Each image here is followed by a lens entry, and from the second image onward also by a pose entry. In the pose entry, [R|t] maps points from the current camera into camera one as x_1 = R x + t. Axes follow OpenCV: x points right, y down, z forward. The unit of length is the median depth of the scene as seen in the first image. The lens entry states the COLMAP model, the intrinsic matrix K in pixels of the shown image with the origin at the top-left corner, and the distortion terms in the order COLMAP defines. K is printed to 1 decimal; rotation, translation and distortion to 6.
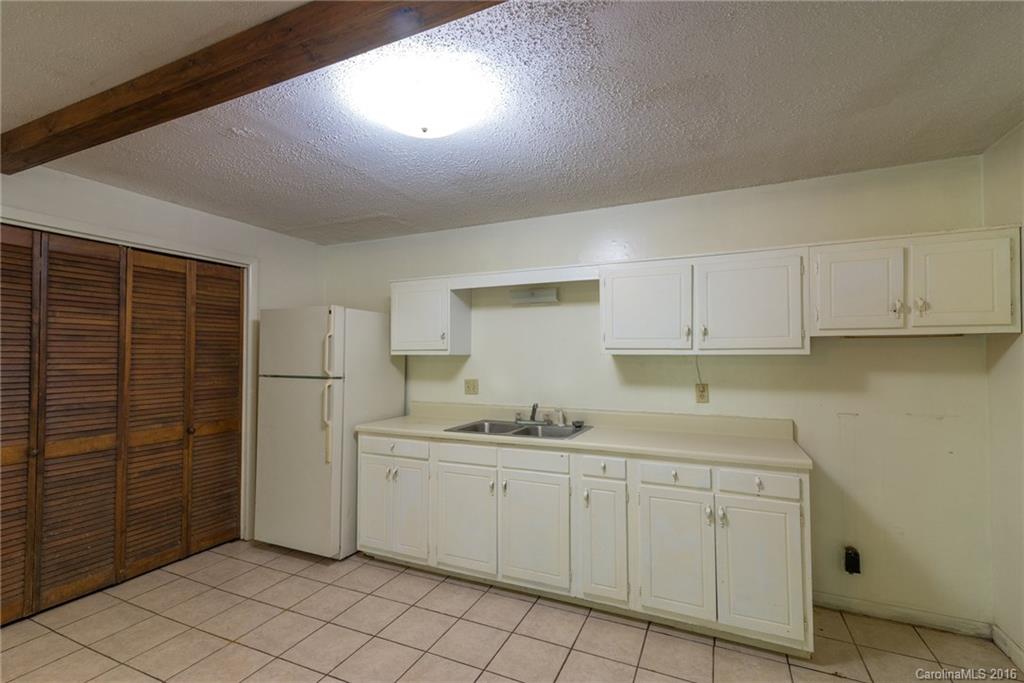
lens RADIAL K [[472.3, 0, 508.0], [0, 472.3, 346.7], [0, 0, 1]] dist [0.018521, -0.000848]
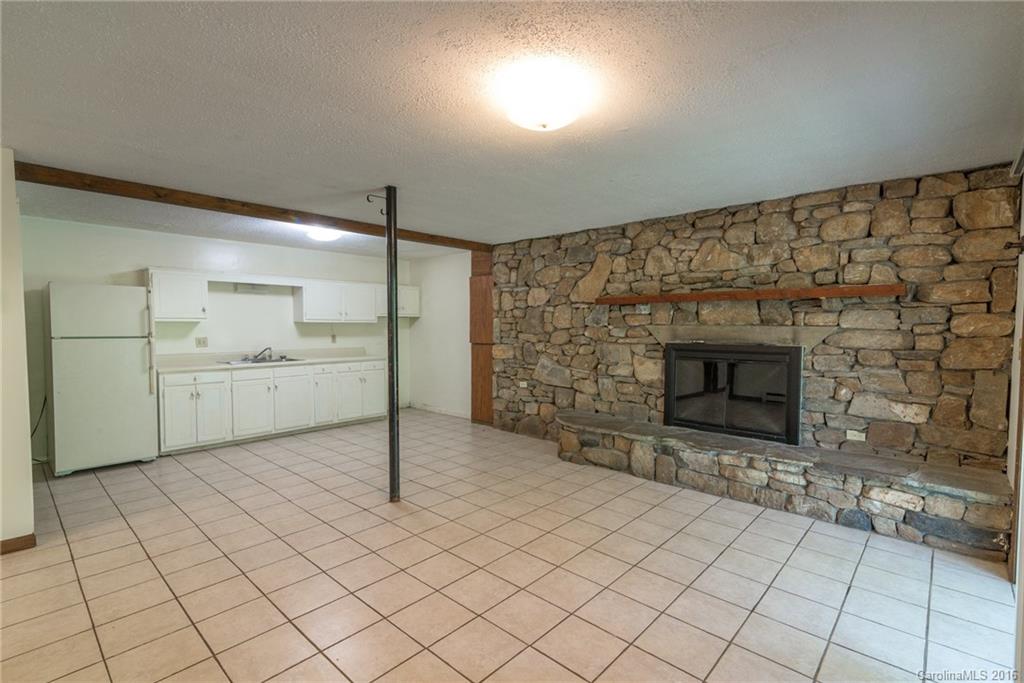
lens RADIAL K [[472.3, 0, 511.7], [0, 472.3, 341.9], [0, 0, 1]] dist [0.018521, -0.000848]
pose [[0.303537, -0.034441, 0.952197, -1.546334], [-0.019945, 0.998898, 0.042488, -0.003662], [-0.952611, -0.031888, 0.302516, -0.545558]]
